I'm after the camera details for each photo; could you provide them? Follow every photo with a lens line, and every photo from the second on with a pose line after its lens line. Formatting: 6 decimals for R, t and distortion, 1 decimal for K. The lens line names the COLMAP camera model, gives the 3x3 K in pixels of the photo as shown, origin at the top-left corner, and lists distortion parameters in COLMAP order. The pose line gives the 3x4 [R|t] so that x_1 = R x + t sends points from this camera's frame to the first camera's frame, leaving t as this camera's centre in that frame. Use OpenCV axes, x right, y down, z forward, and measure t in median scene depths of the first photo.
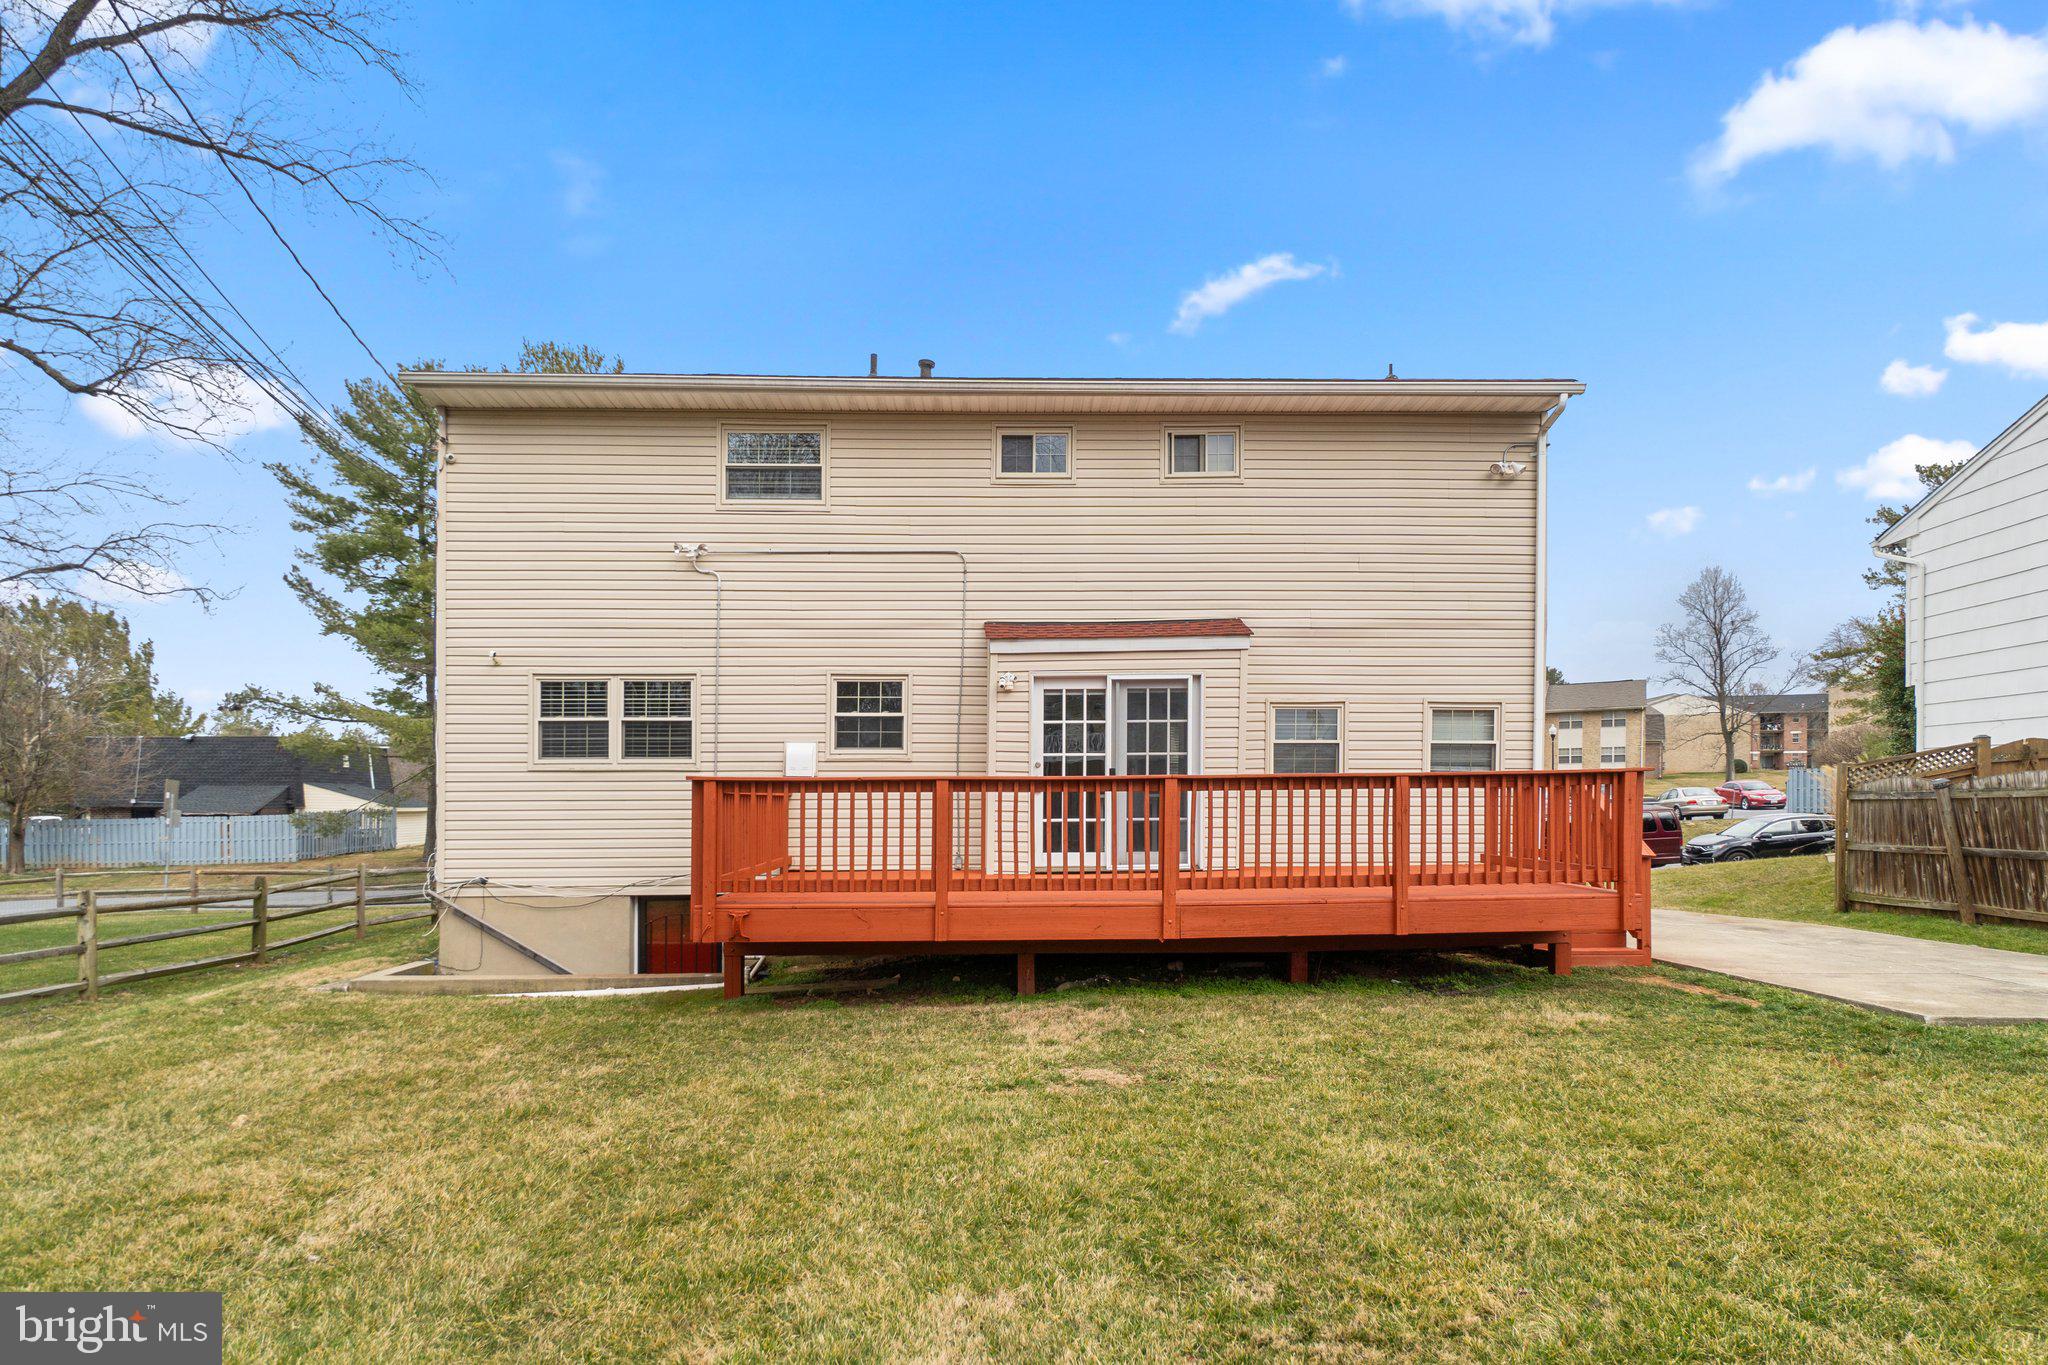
lens RADIAL K [[944.4, 0, 1025.8], [0, 944.4, 688.0], [0, 0, 1]] dist [0.001429, -0.003146]
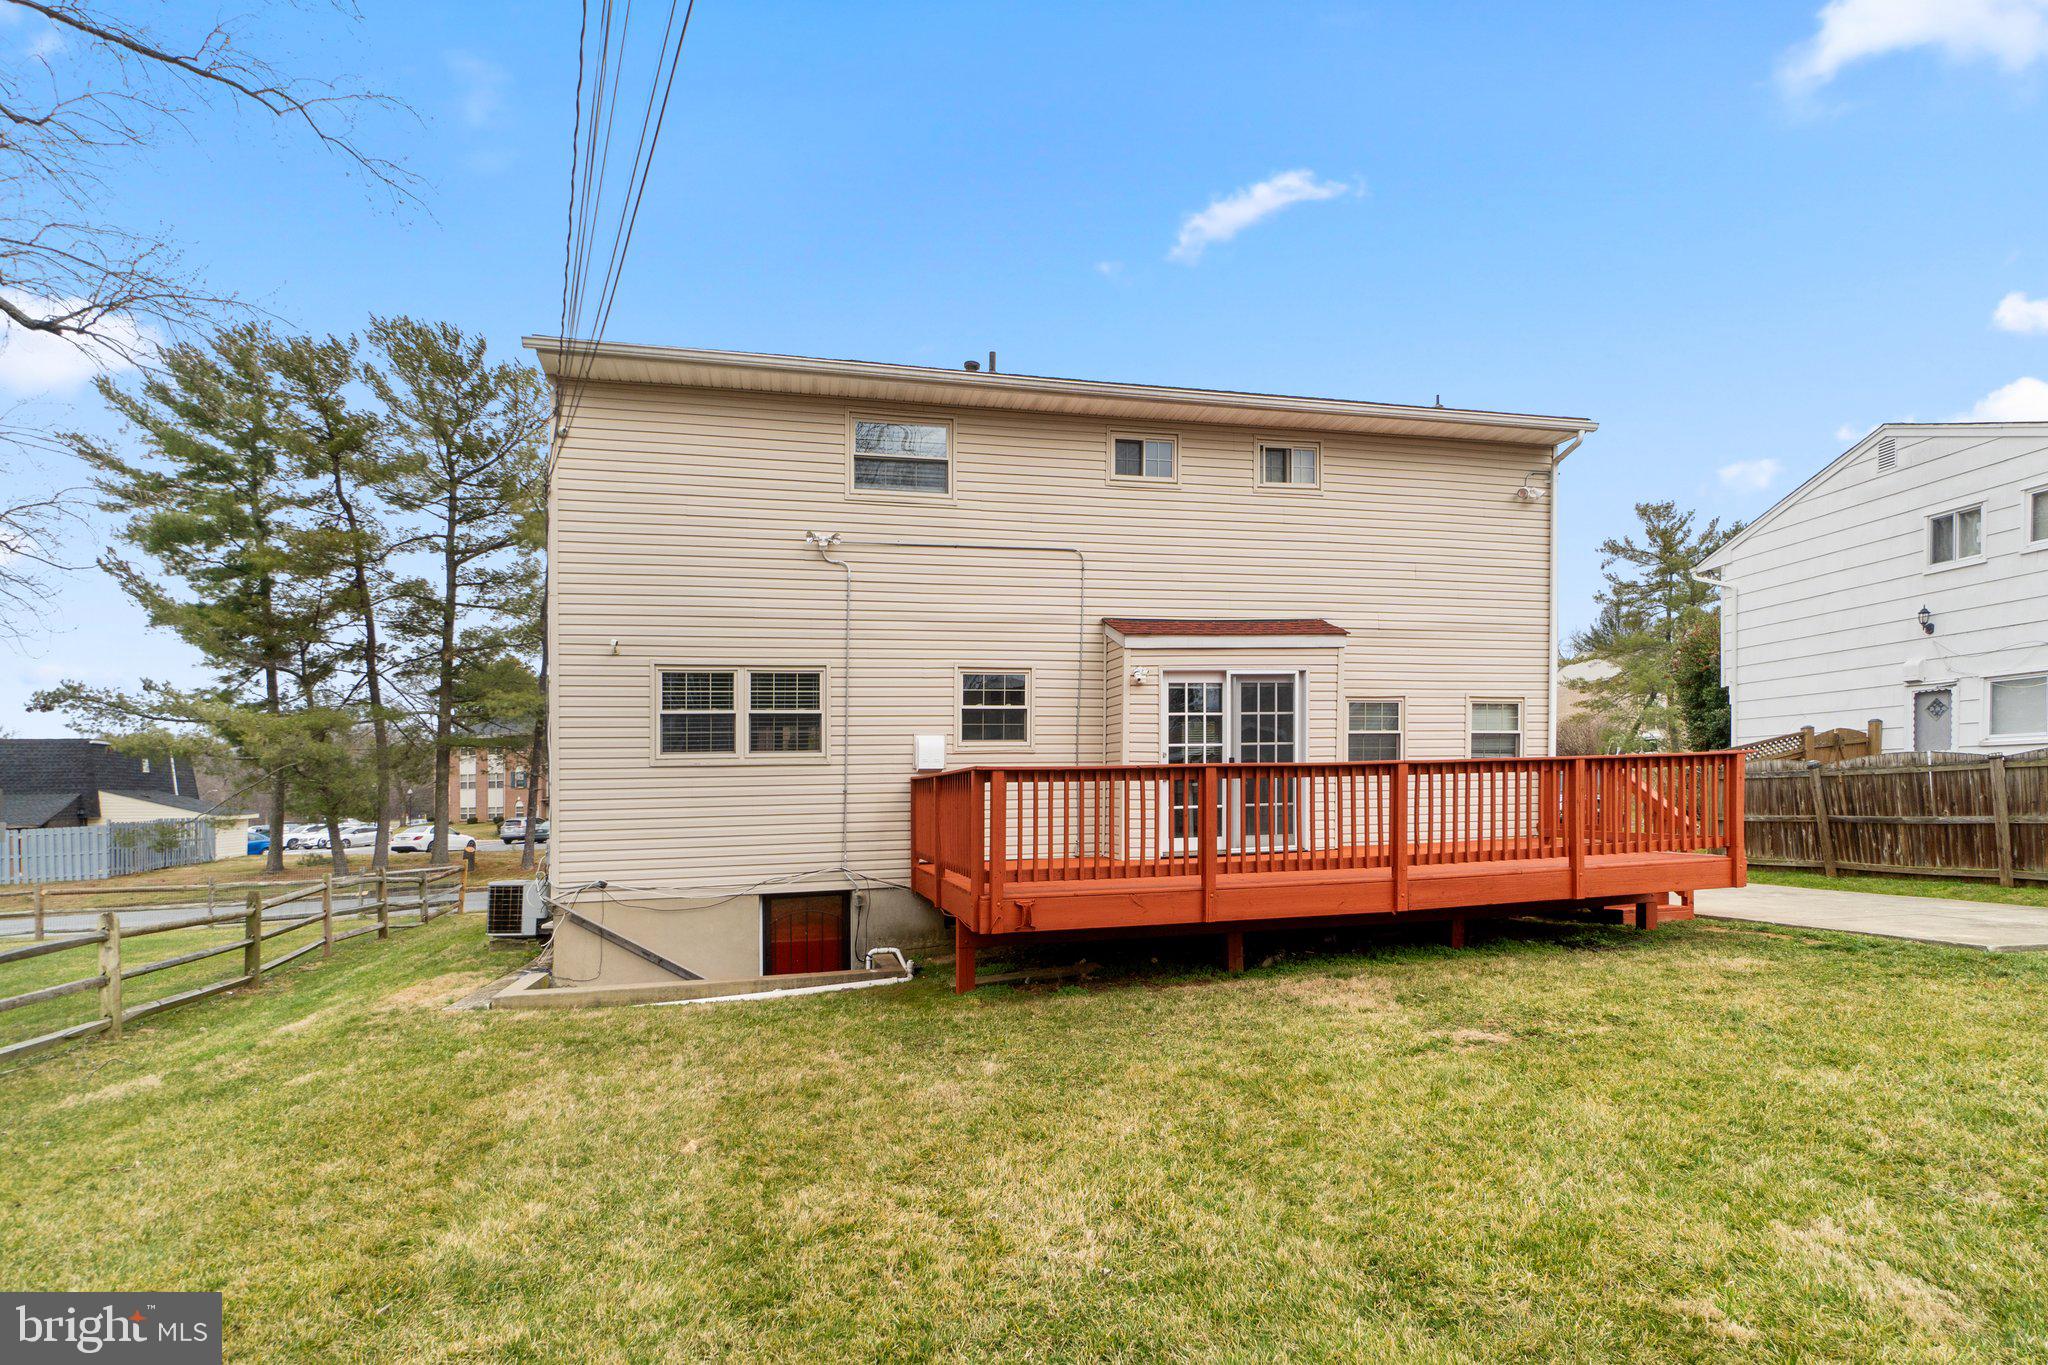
lens RADIAL K [[895.8, 0, 995.1], [0, 895.8, 699.4], [0, 0, 1]] dist [-0.003479, 0.000417]
pose [[0.983037, 0.001701, 0.183401, -0.347714], [-0.003538, 0.999947, 0.009692, 0.010246], [-0.183375, -0.010177, 0.982990, 0.055084]]
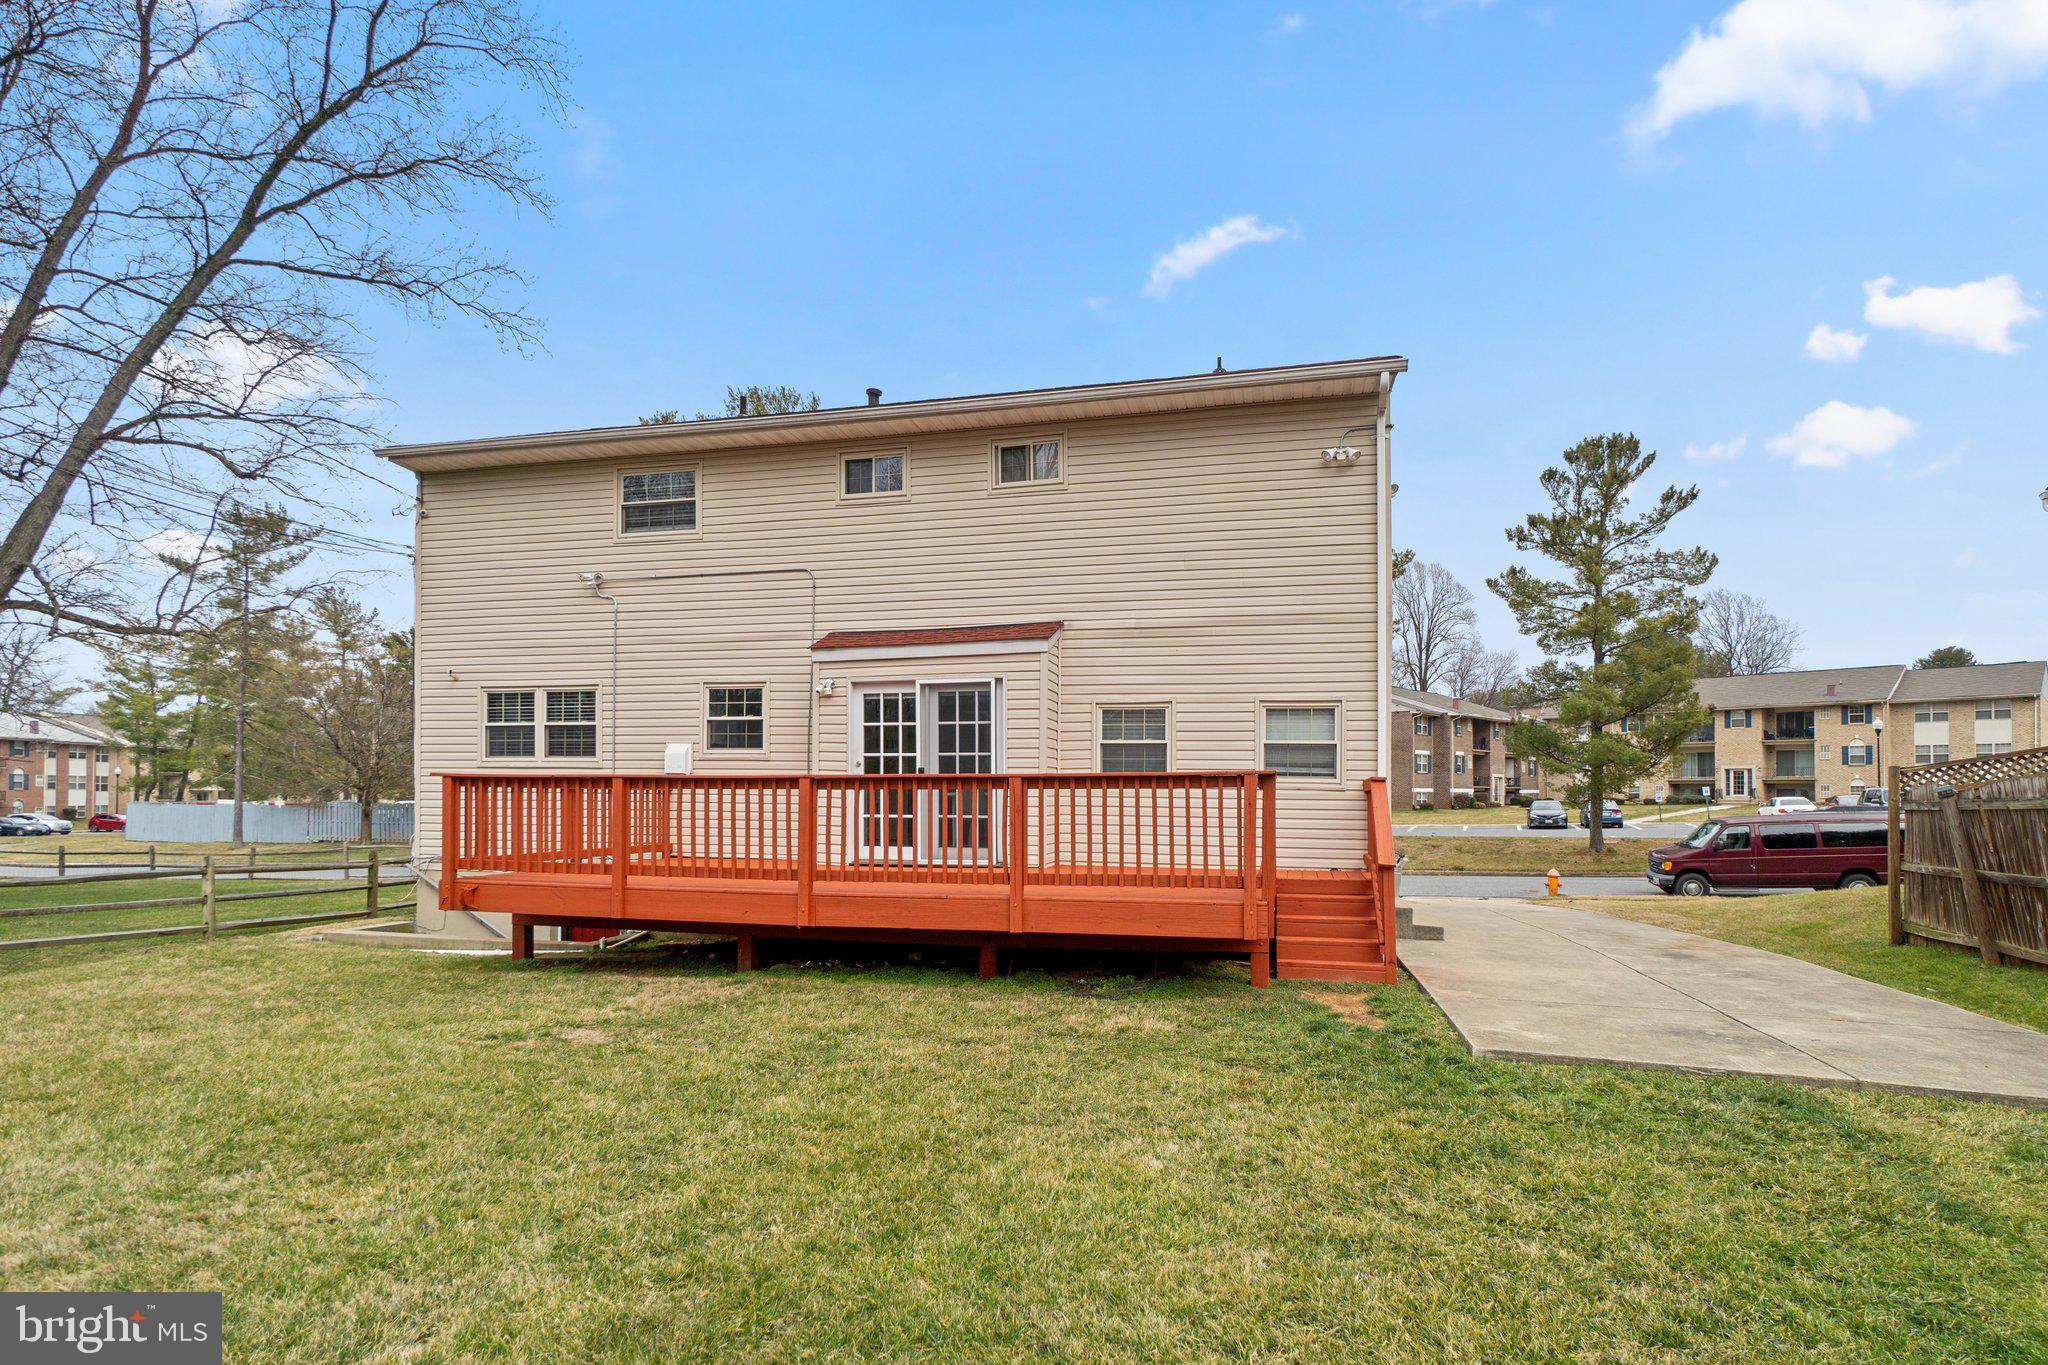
lens RADIAL K [[944.4, 0, 1073.4], [0, 944.4, 668.4], [0, 0, 1]] dist [0.001429, -0.003146]
pose [[0.968335, -0.020645, -0.248798, 0.511259], [0.016199, 0.999671, -0.019903, -0.002302], [0.249127, 0.015242, 0.968351, 0.015270]]
